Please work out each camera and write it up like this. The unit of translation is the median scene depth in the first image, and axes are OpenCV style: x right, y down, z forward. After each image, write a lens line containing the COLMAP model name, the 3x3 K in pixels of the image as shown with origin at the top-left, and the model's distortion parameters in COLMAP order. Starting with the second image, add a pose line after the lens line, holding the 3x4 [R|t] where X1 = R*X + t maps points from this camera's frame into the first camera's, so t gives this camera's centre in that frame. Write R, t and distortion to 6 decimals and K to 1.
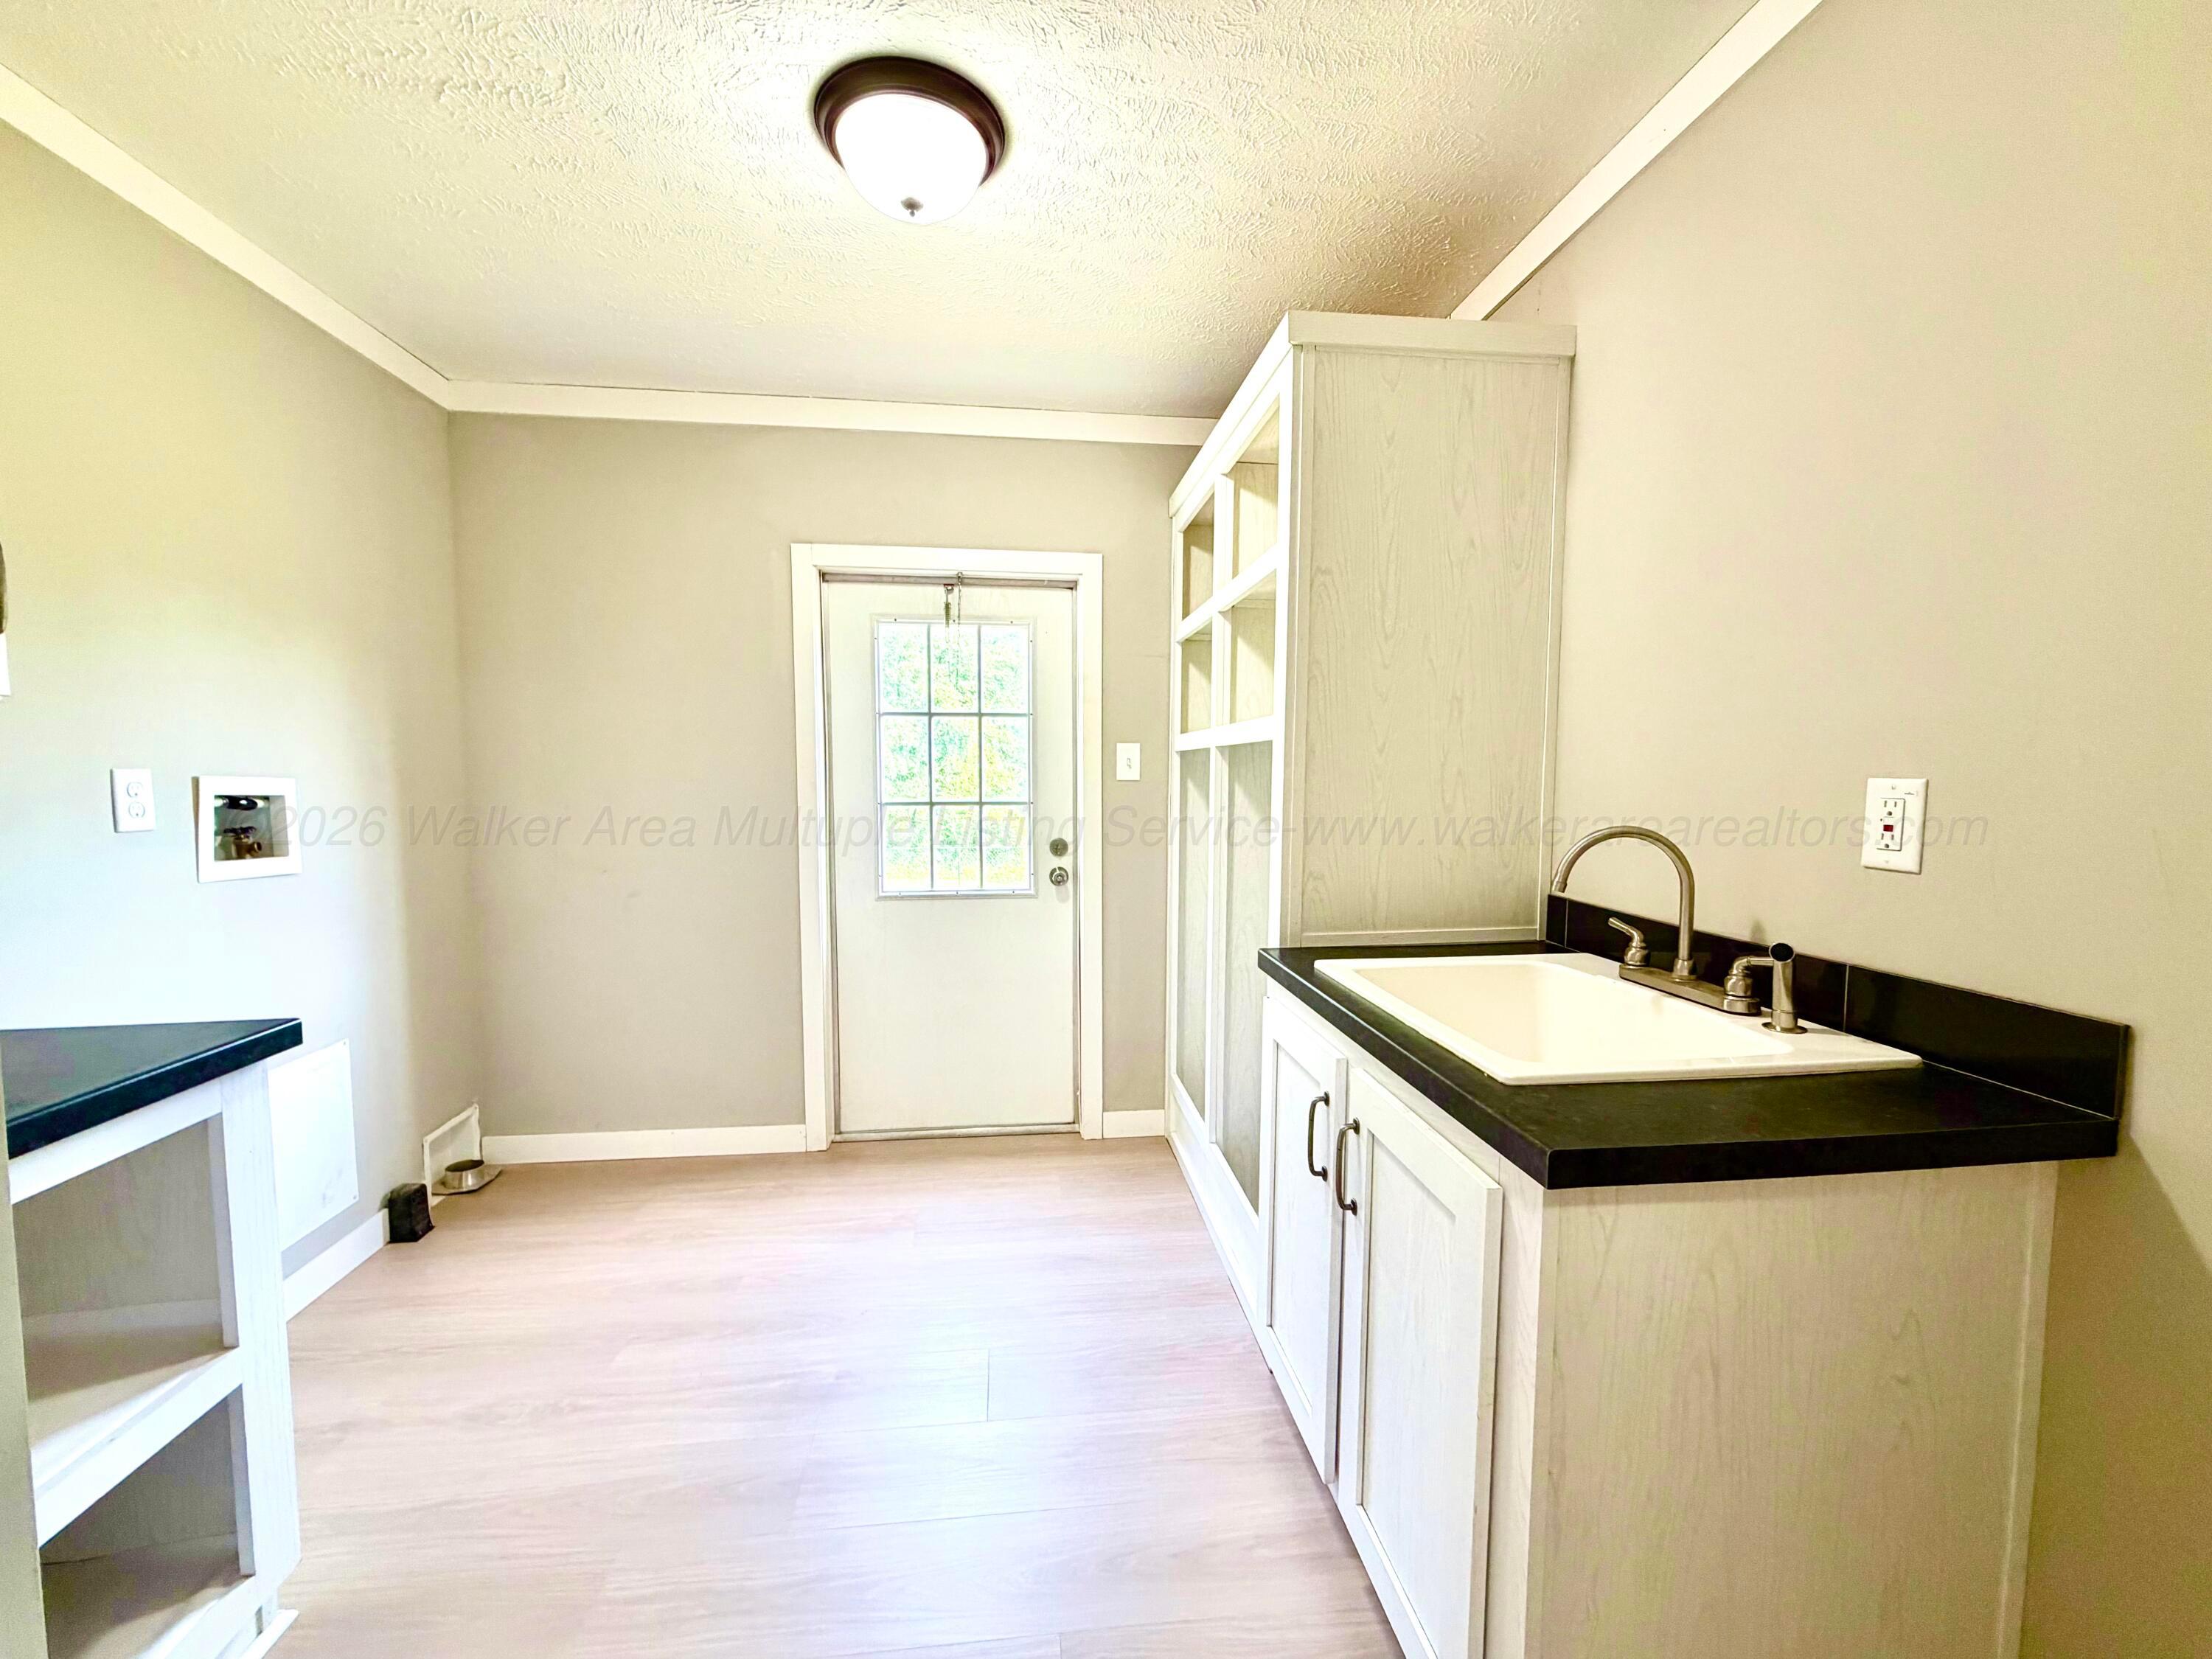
lens RADIAL K [[896.1, 0, 1097.0], [0, 896.1, 833.4], [0, 0, 1]] dist [0.000332, 0.008828]
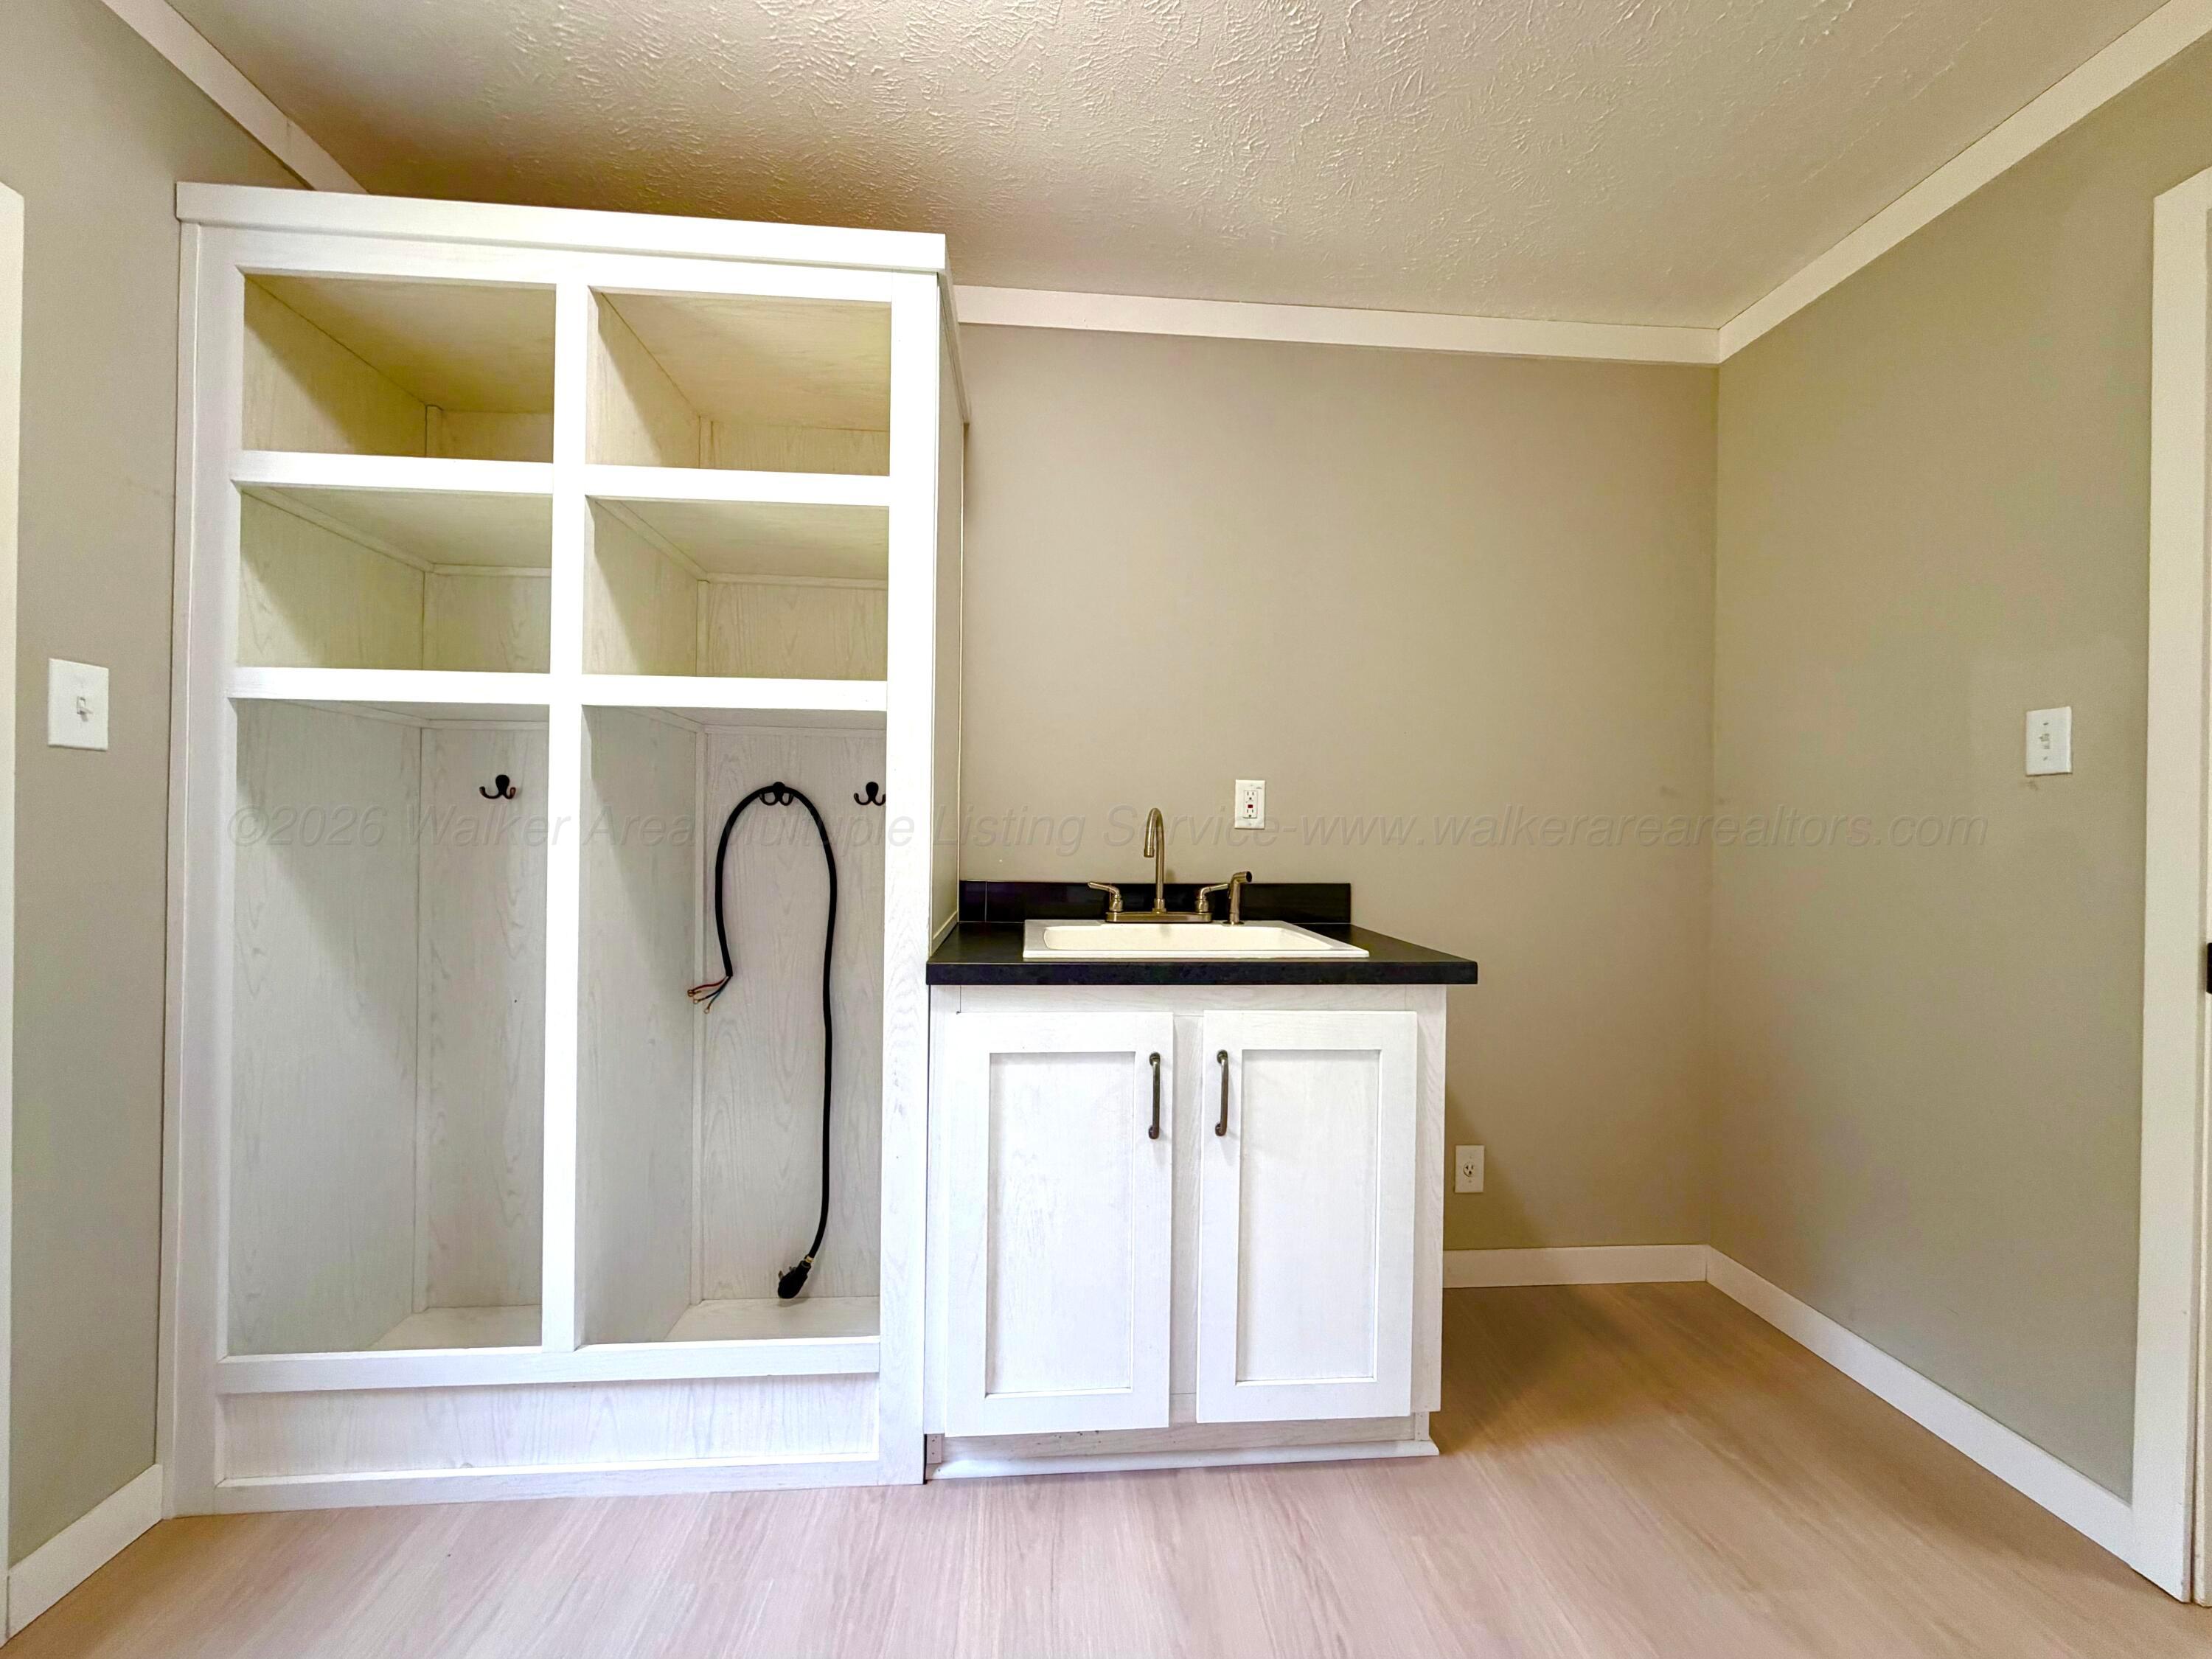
lens RADIAL K [[896.1, 0, 1097.0], [0, 896.1, 833.4], [0, 0, 1]] dist [0.000332, 0.008828]
pose [[0.034387, -0.001631, 0.999407, -0.474123], [0.059700, 0.998216, -0.000425, 0.015351], [-0.997624, 0.059680, 0.034423, 0.598430]]
